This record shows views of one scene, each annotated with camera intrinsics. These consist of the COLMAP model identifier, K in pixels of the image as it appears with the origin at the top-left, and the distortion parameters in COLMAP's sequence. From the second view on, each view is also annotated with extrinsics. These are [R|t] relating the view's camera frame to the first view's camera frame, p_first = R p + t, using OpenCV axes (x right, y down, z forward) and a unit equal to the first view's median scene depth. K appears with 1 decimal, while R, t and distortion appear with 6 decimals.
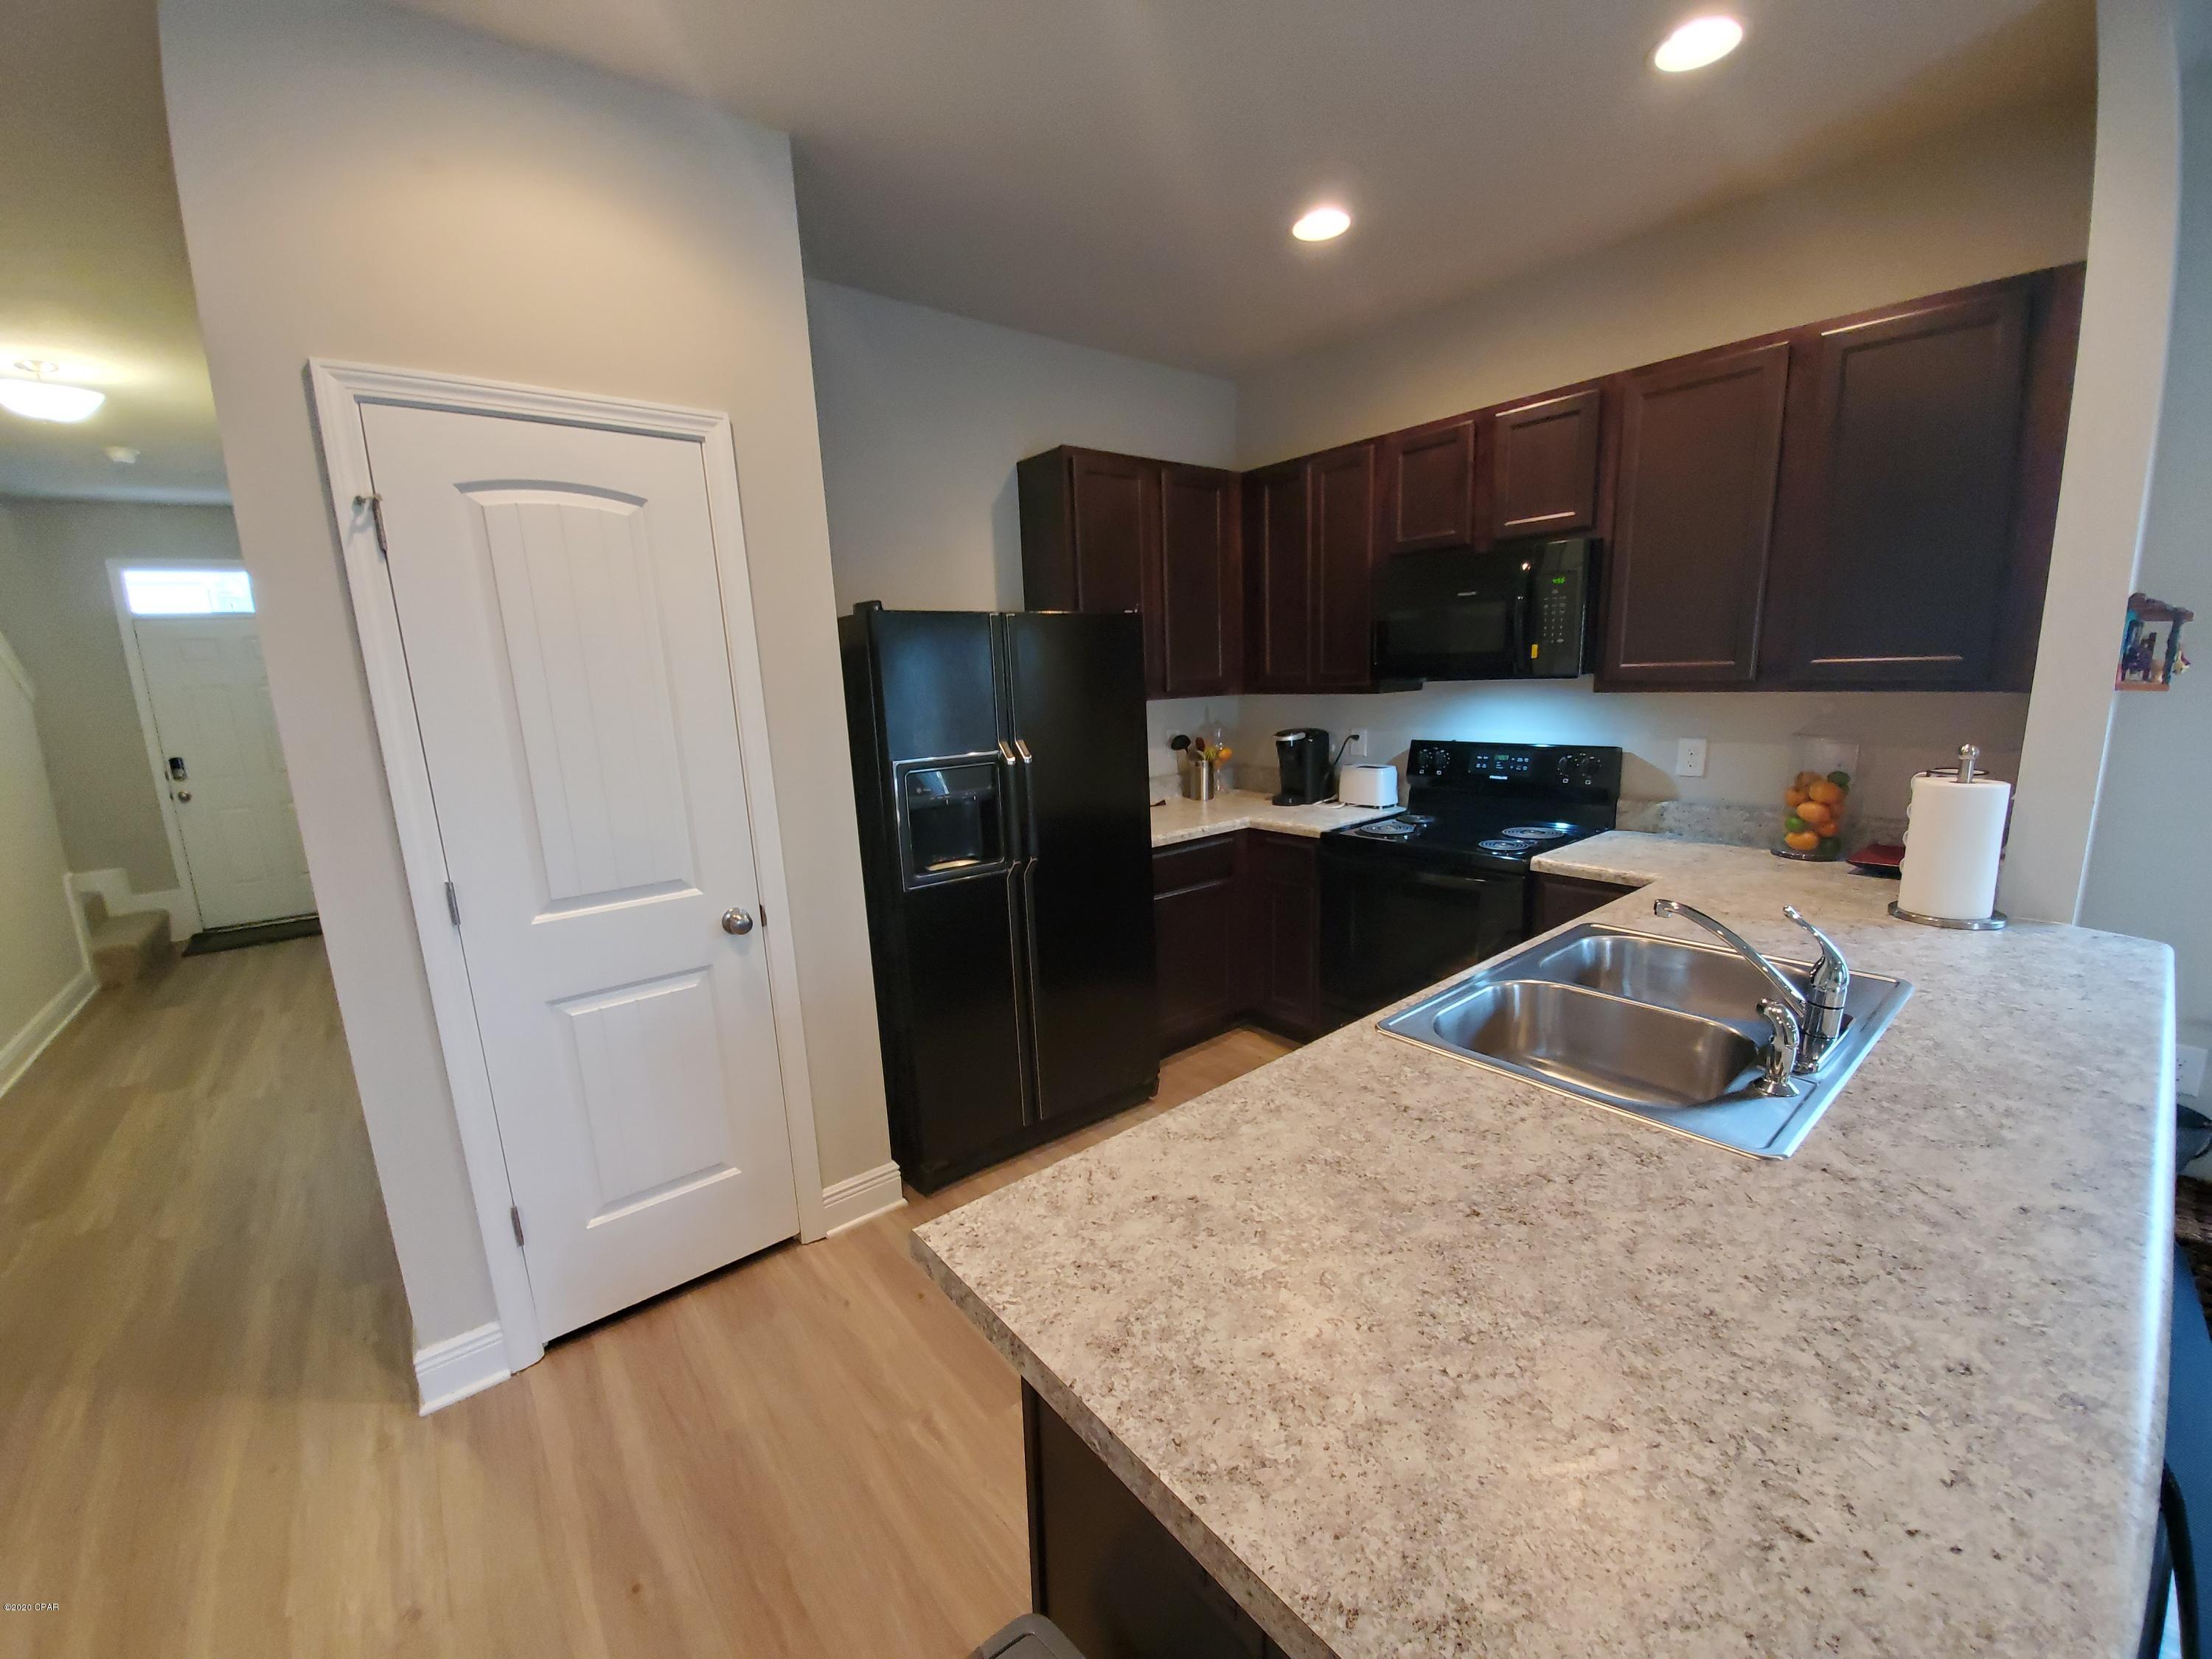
lens RADIAL K [[871.6, 0, 1108.3], [0, 871.6, 847.9], [0, 0, 1]] dist [0.000411, -0.009296]
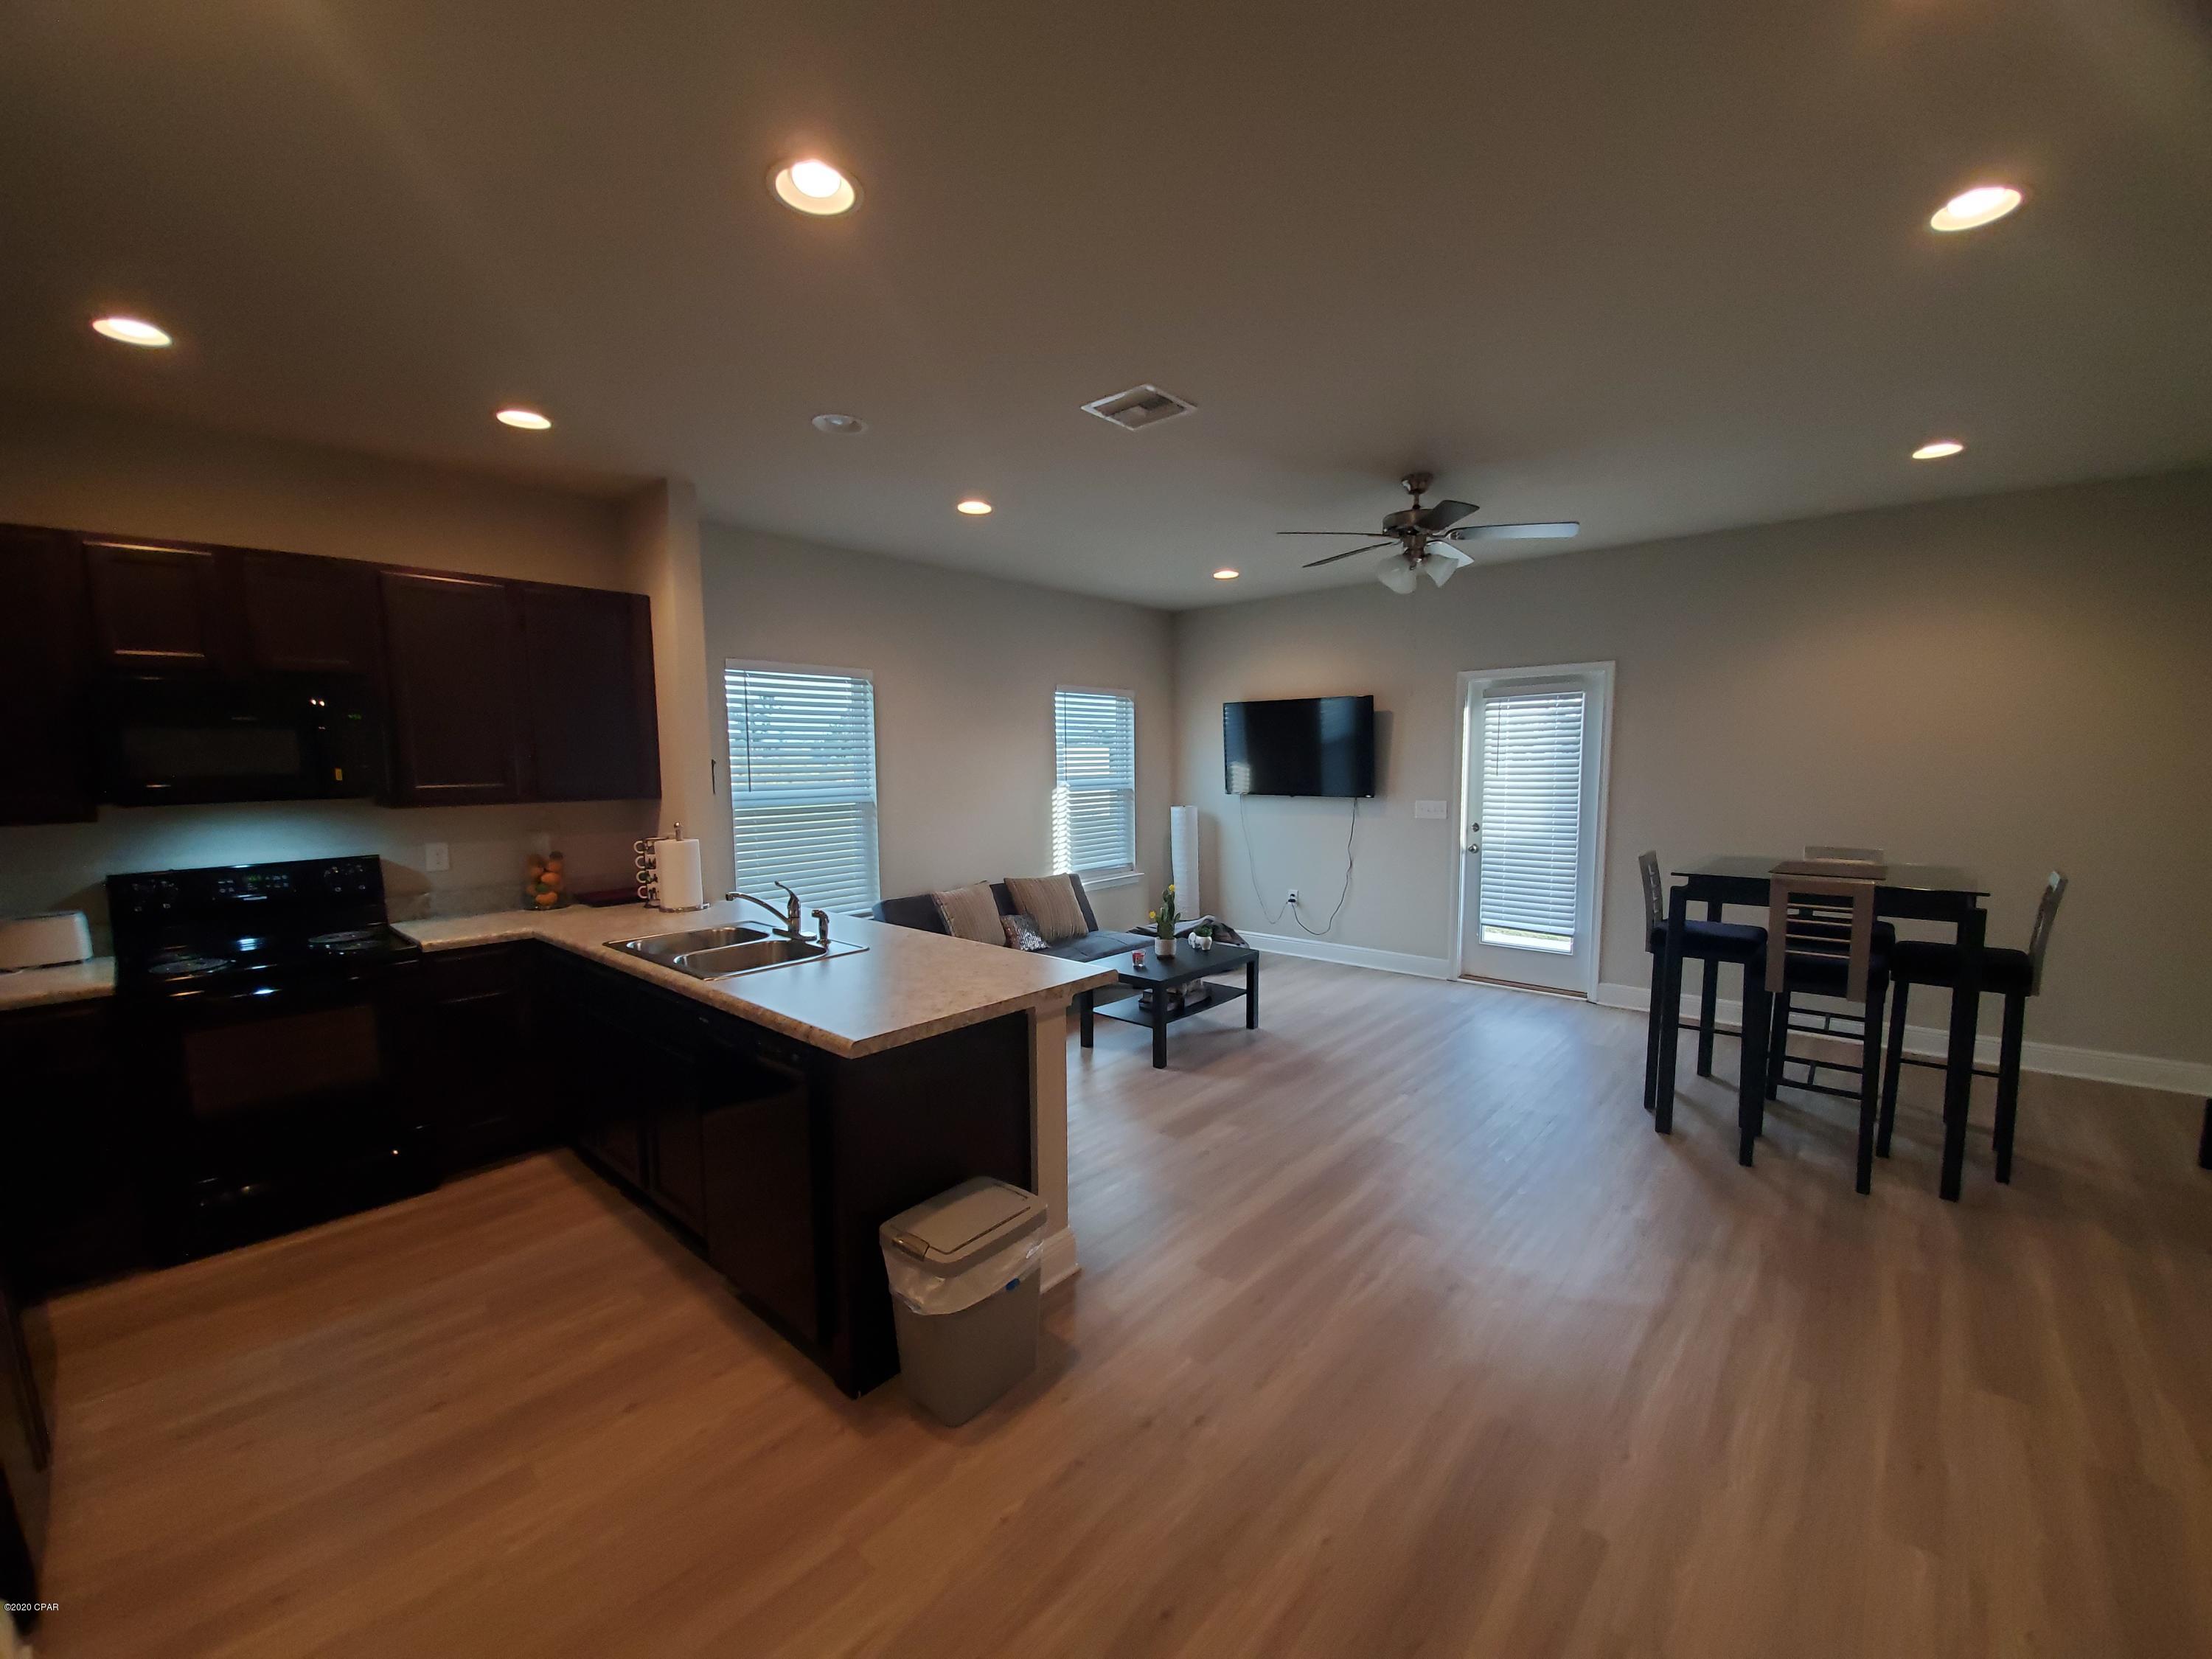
lens RADIAL K [[871.6, 0, 1108.3], [0, 871.6, 847.9], [0, 0, 1]] dist [0.000411, -0.009296]
pose [[-0.138559, -0.060920, 0.988479, -0.766468], [0.217622, 0.971838, 0.090399, -0.015679], [-0.966148, 0.227641, -0.121399, 0.183685]]
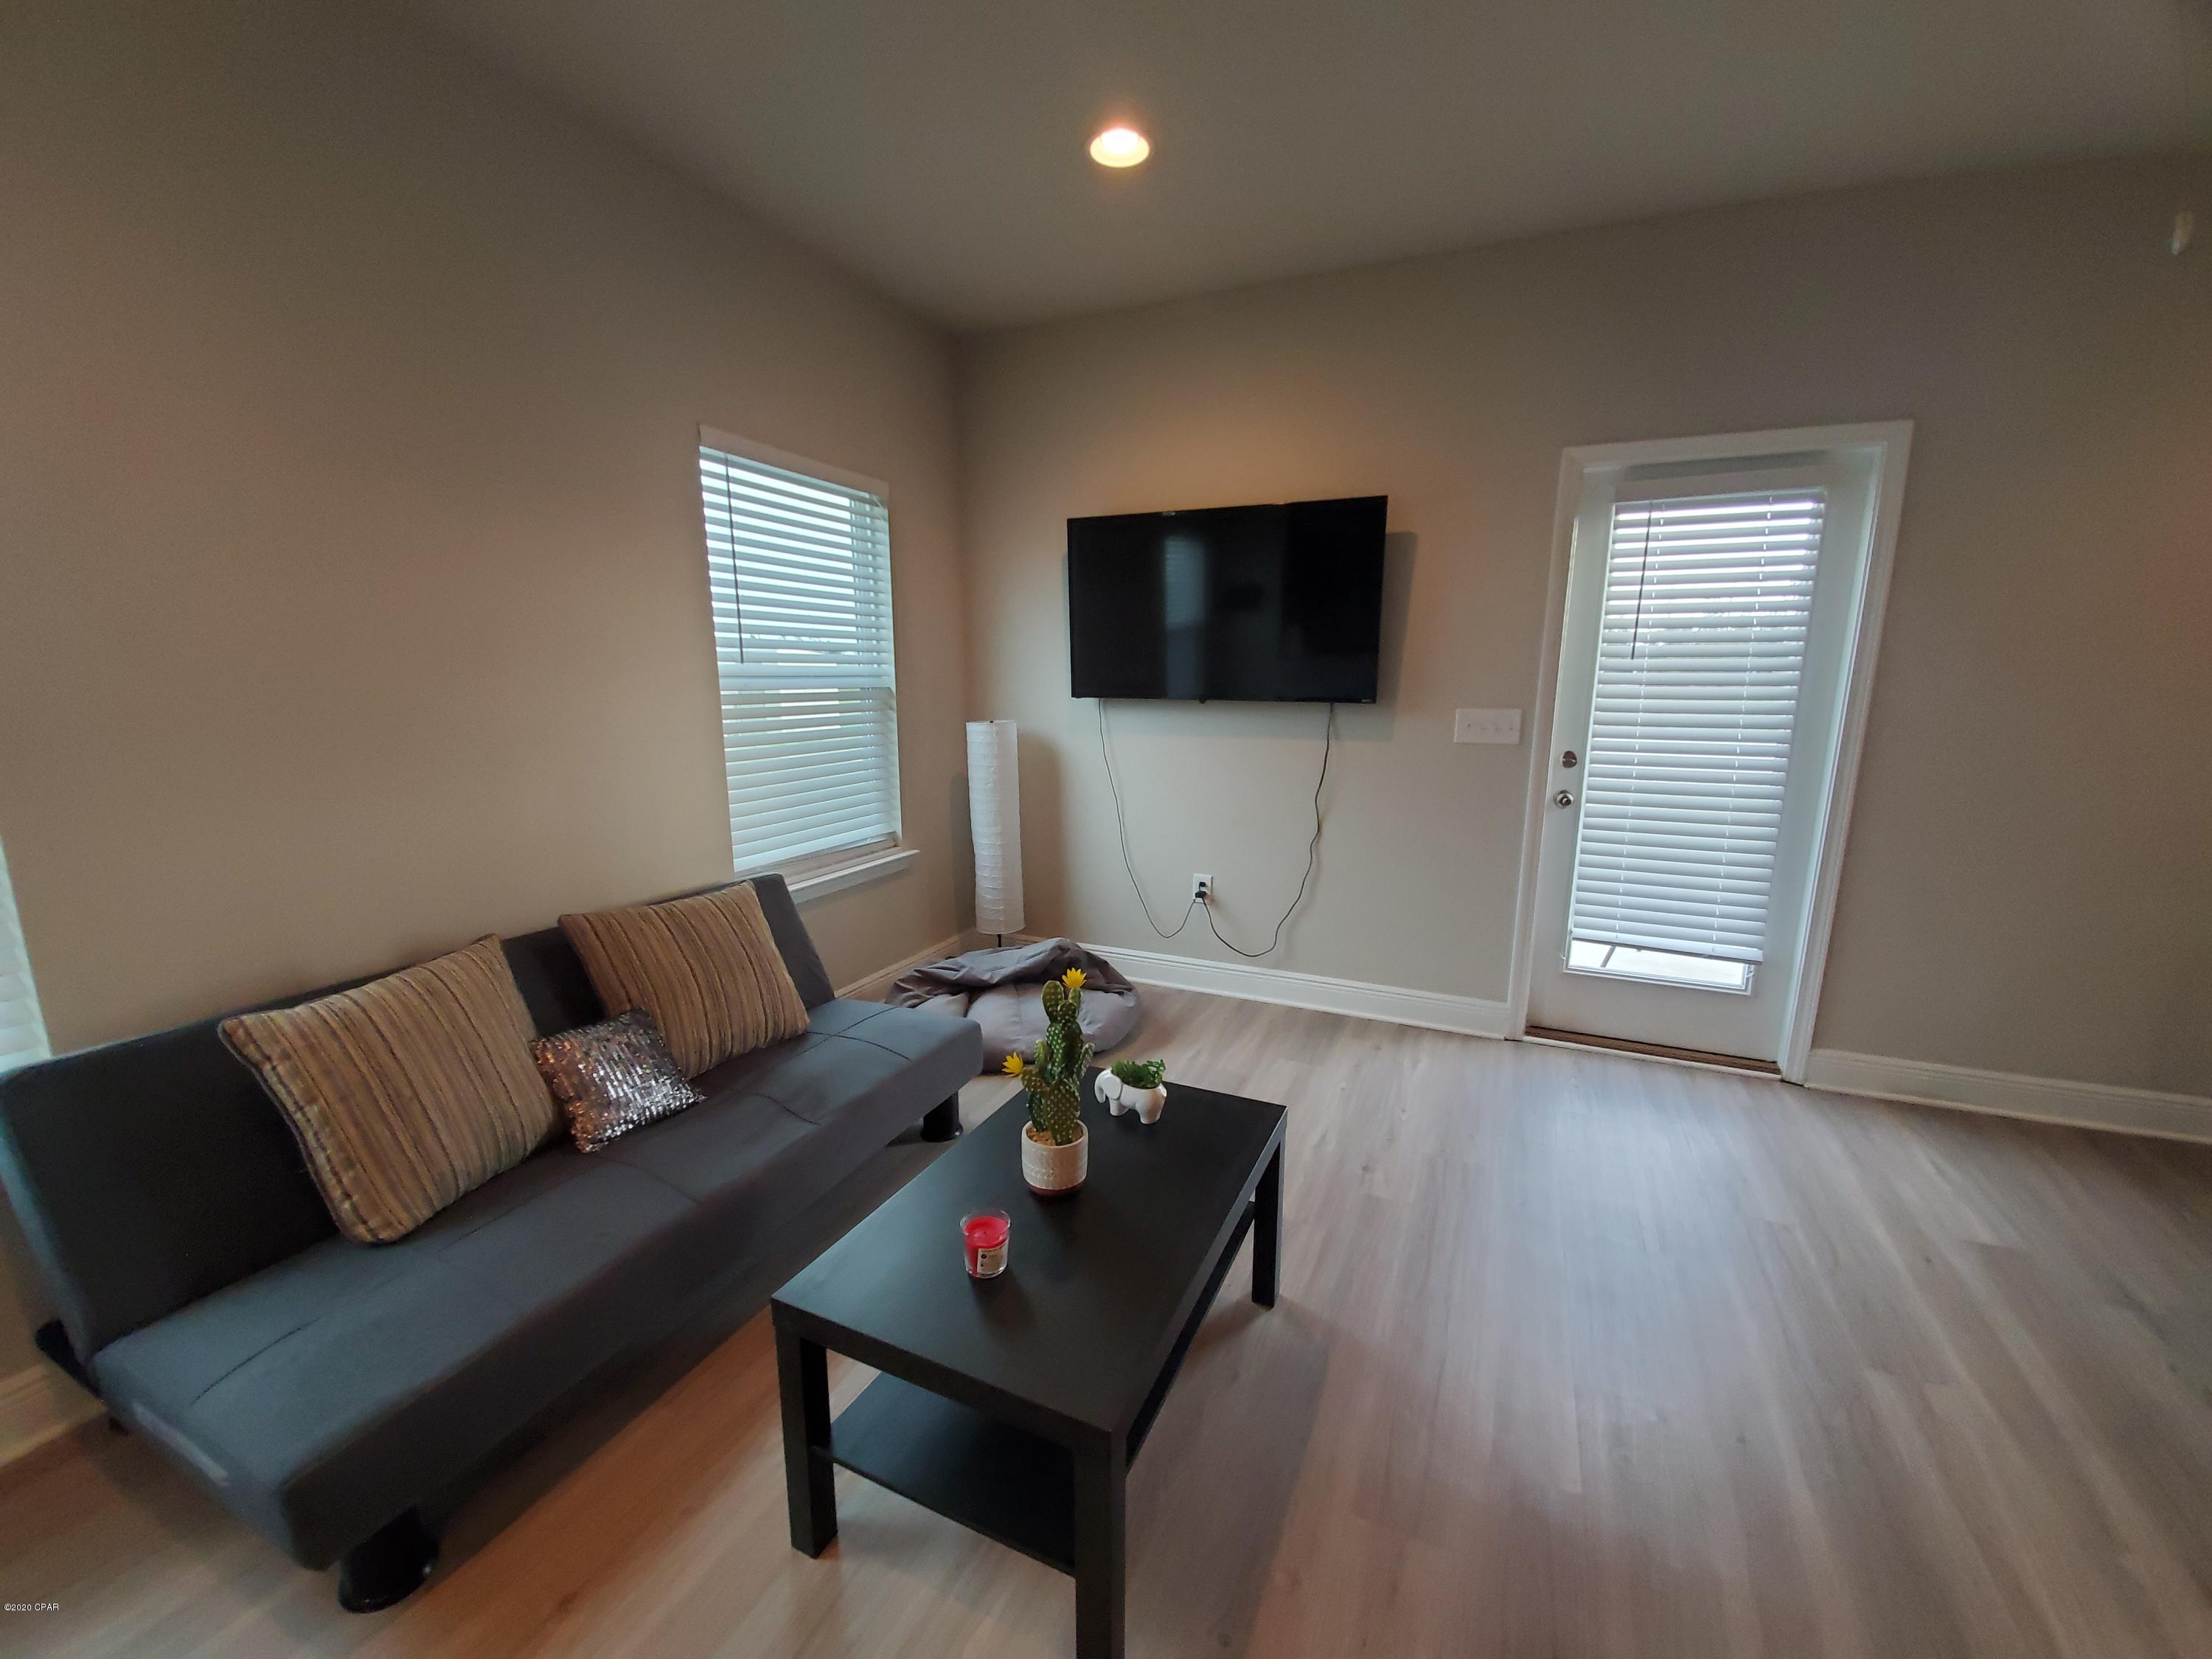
lens RADIAL K [[871.6, 0, 1108.3], [0, 871.6, 847.9], [0, 0, 1]] dist [0.000411, -0.009296]
pose [[-0.424466, -0.135198, 0.895293, 0.447445], [0.199157, 0.950633, 0.237977, 0.045478], [-0.883270, 0.279317, -0.376586, 0.032157]]
